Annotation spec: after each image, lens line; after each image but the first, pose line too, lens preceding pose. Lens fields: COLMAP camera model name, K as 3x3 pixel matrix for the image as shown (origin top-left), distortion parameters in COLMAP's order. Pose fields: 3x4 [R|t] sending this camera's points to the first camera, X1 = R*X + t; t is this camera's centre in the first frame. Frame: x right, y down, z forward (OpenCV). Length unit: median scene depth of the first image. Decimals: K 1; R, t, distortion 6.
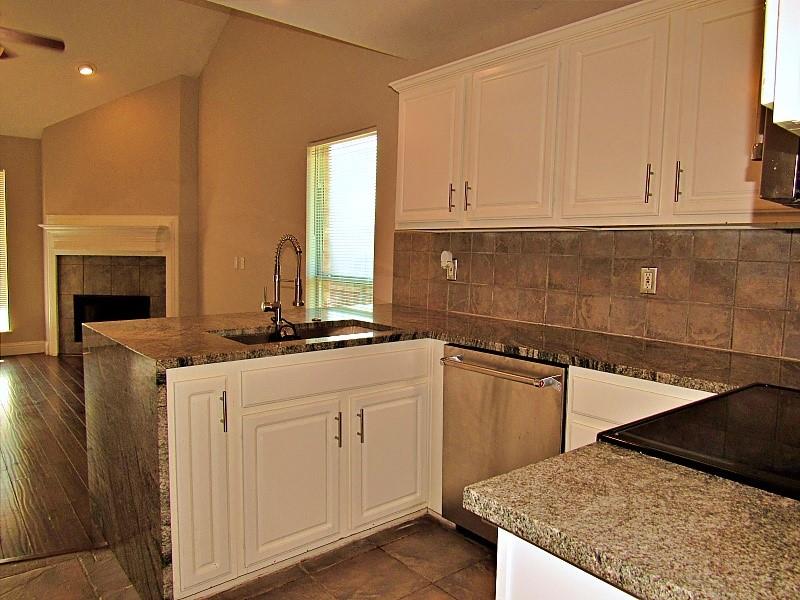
lens RADIAL K [[568.6, 0, 393.6], [0, 568.6, 301.6], [0, 0, 1]] dist [-0.035117, 0.009064]
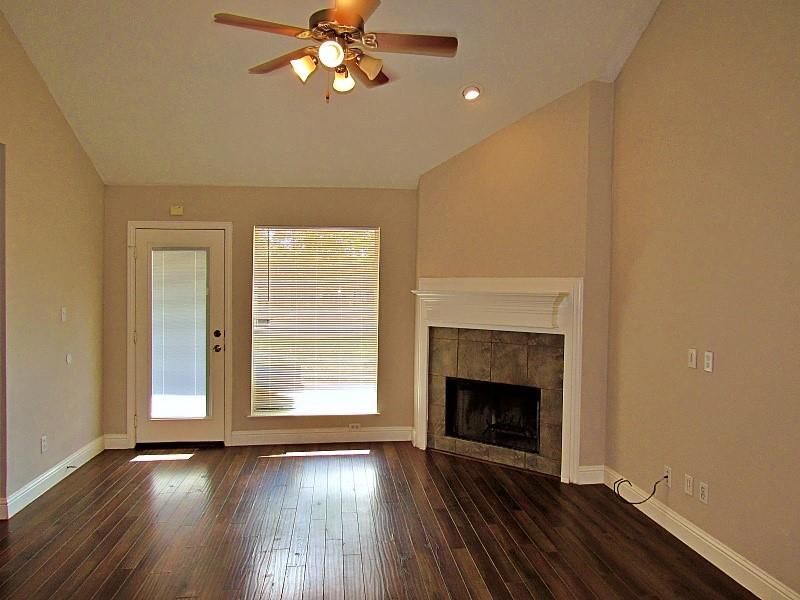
lens RADIAL K [[568.6, 0, 400.1], [0, 568.6, 298.4], [0, 0, 1]] dist [-0.035117, 0.009064]
pose [[0.838900, 0.002190, -0.544281, -0.184710], [-0.040811, 0.997430, -0.058889, -0.073649], [0.542753, 0.071615, 0.836834, 0.281096]]
